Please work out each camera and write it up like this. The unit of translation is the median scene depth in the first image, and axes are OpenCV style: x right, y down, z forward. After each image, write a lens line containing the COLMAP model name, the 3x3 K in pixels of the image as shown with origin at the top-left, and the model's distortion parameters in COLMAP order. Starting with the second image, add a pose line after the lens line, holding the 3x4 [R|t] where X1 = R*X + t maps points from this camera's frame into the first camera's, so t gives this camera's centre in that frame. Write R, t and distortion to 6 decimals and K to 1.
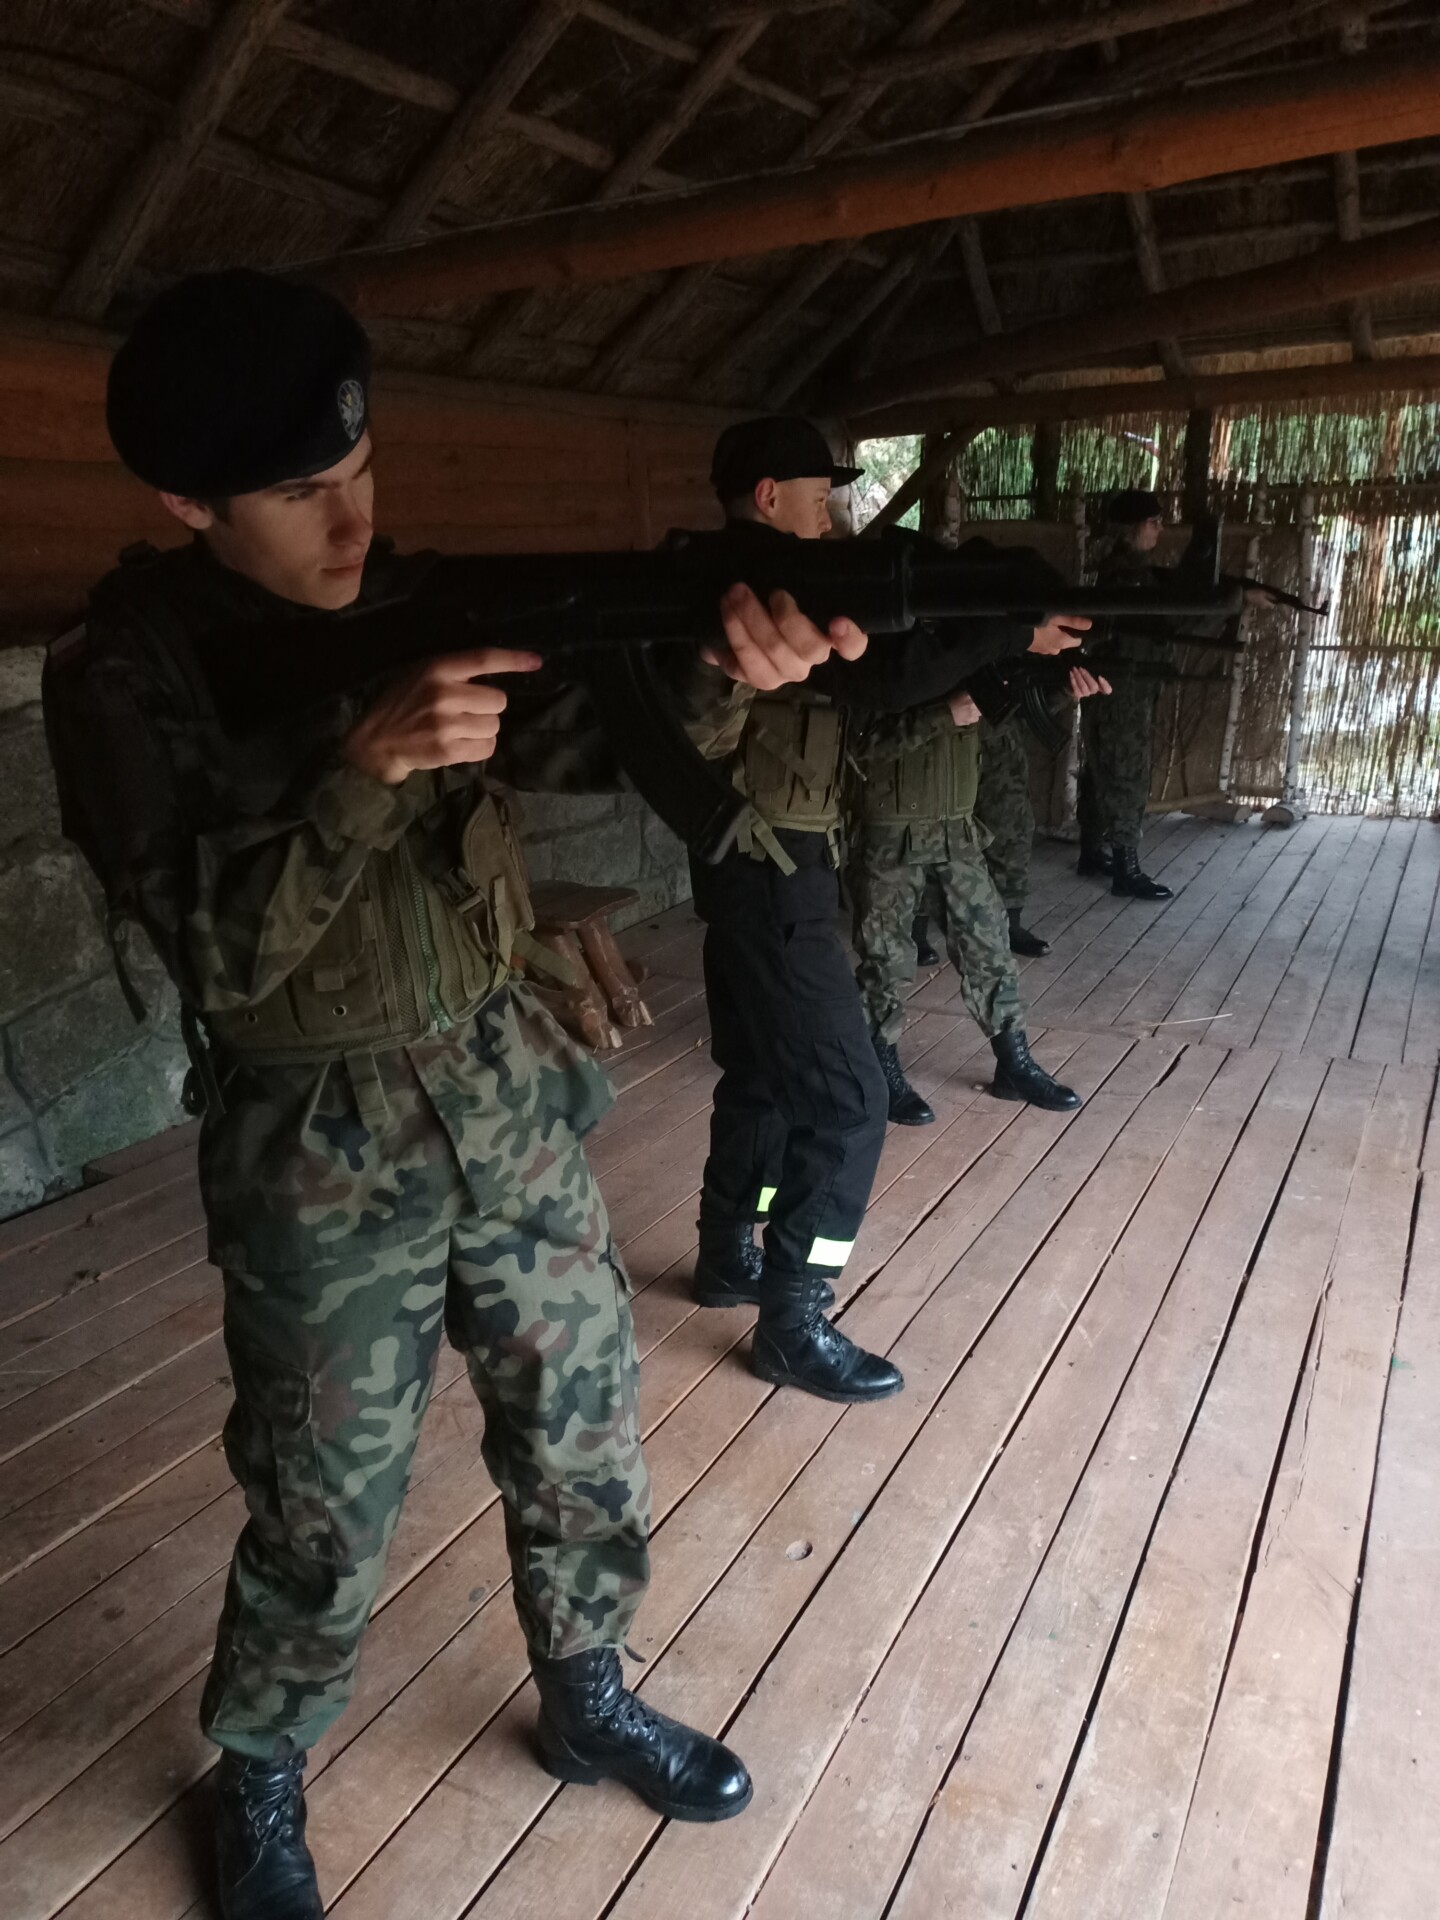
lens RADIAL K [[1439.6, 0, 683.5], [0, 1439.6, 948.5], [0, 0, 1]] dist [-0.008657, 0.029680]
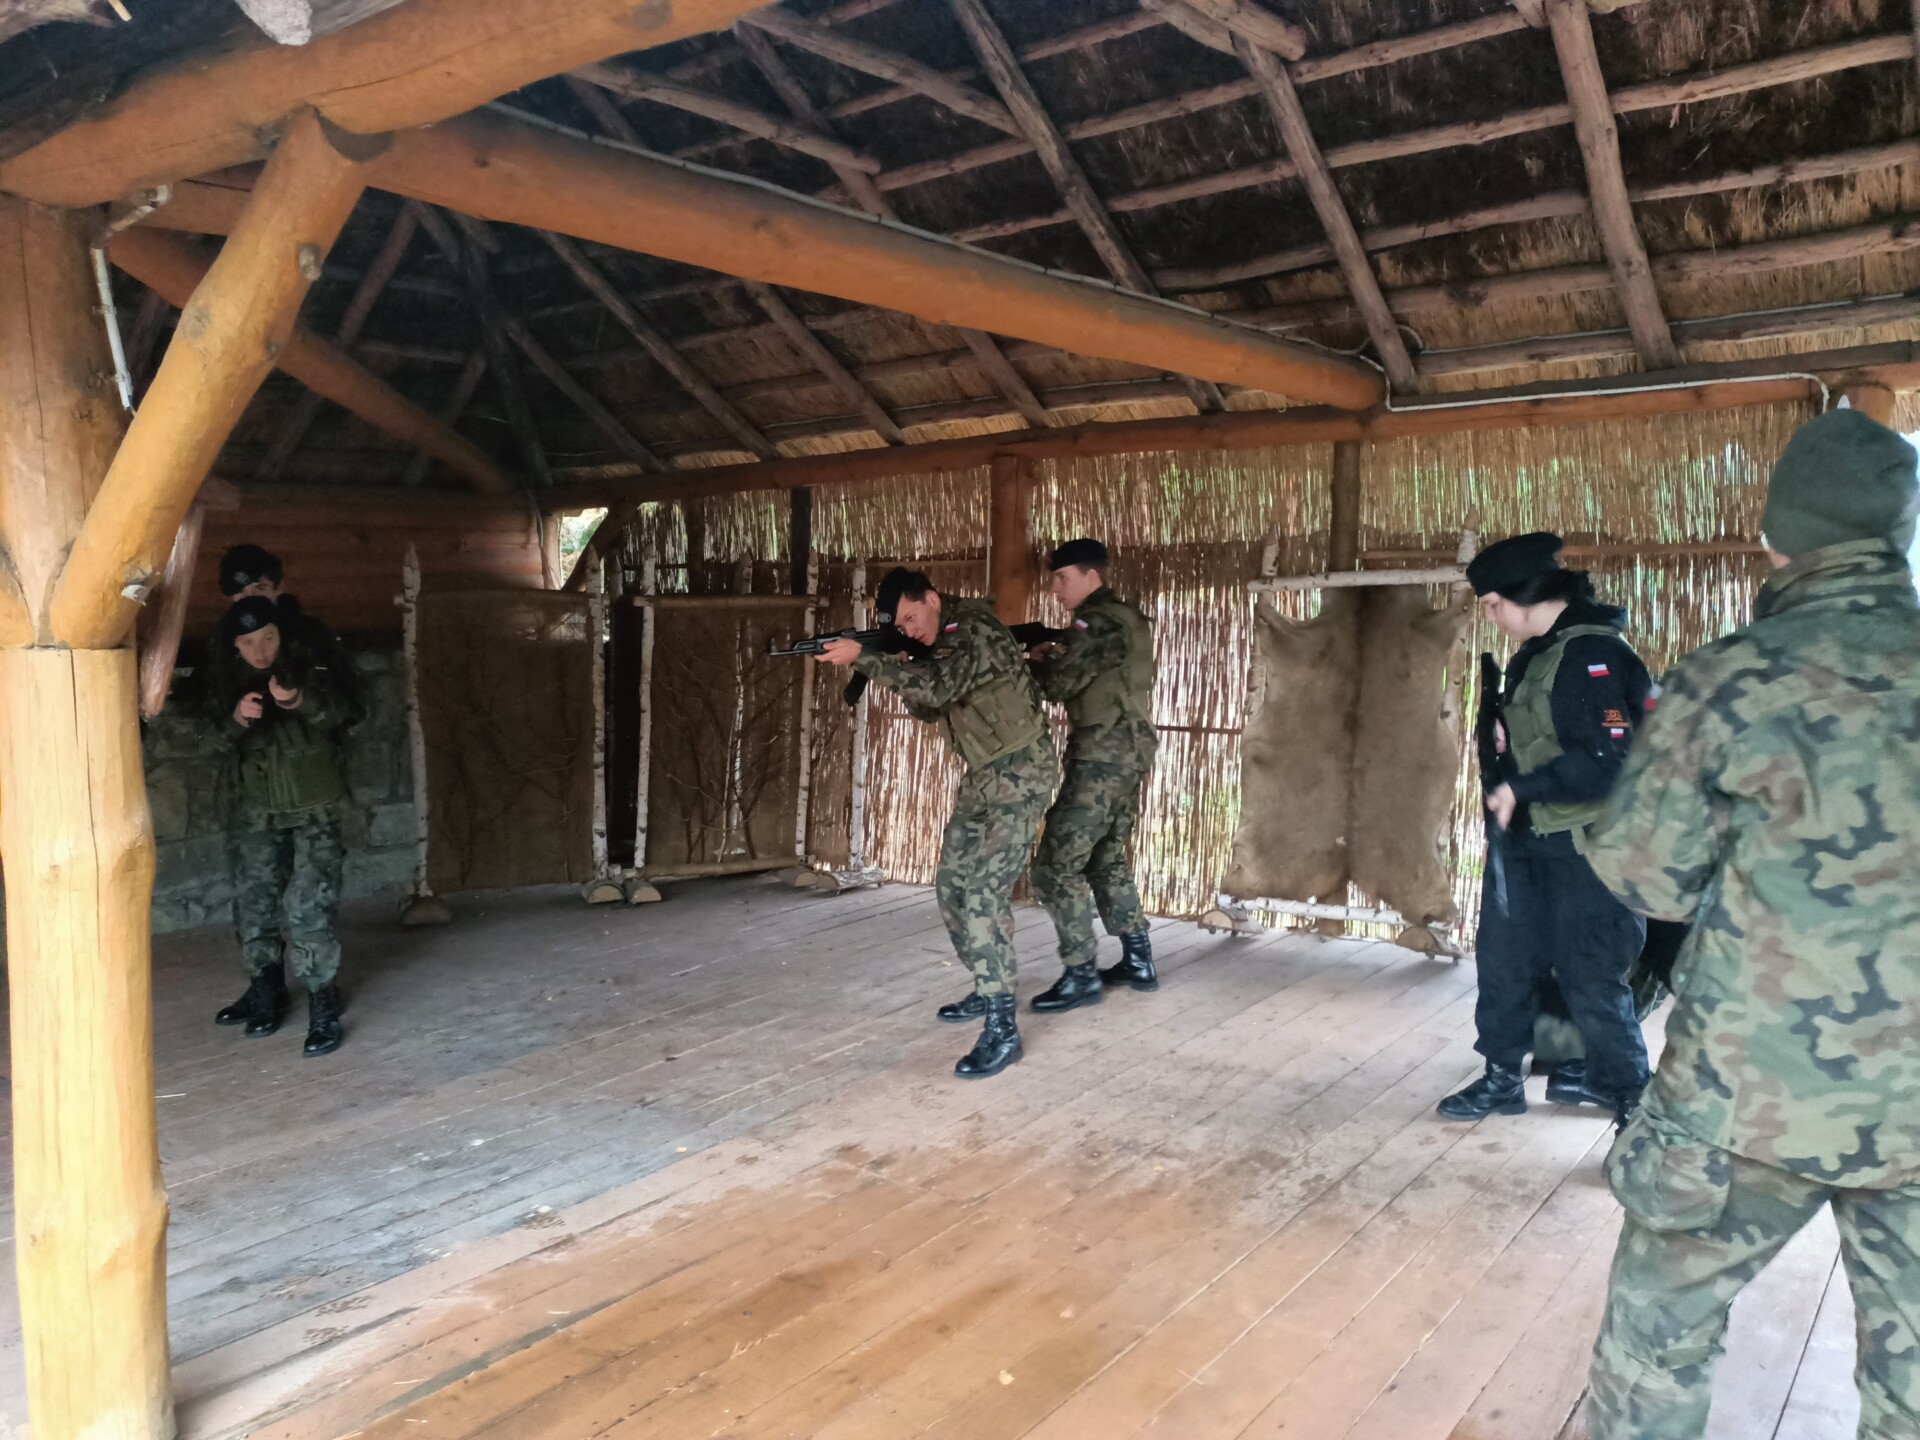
lens RADIAL K [[1417.1, 0, 960.0], [0, 1417.1, 720.0], [0, 0, 1]] dist [0.066464, -0.052606]
pose [[0.986512, 0.026327, -0.161556, 1.107173], [-0.053929, 0.984151, -0.168935, -0.071882], [0.154548, 0.175369, 0.972297, 0.079909]]
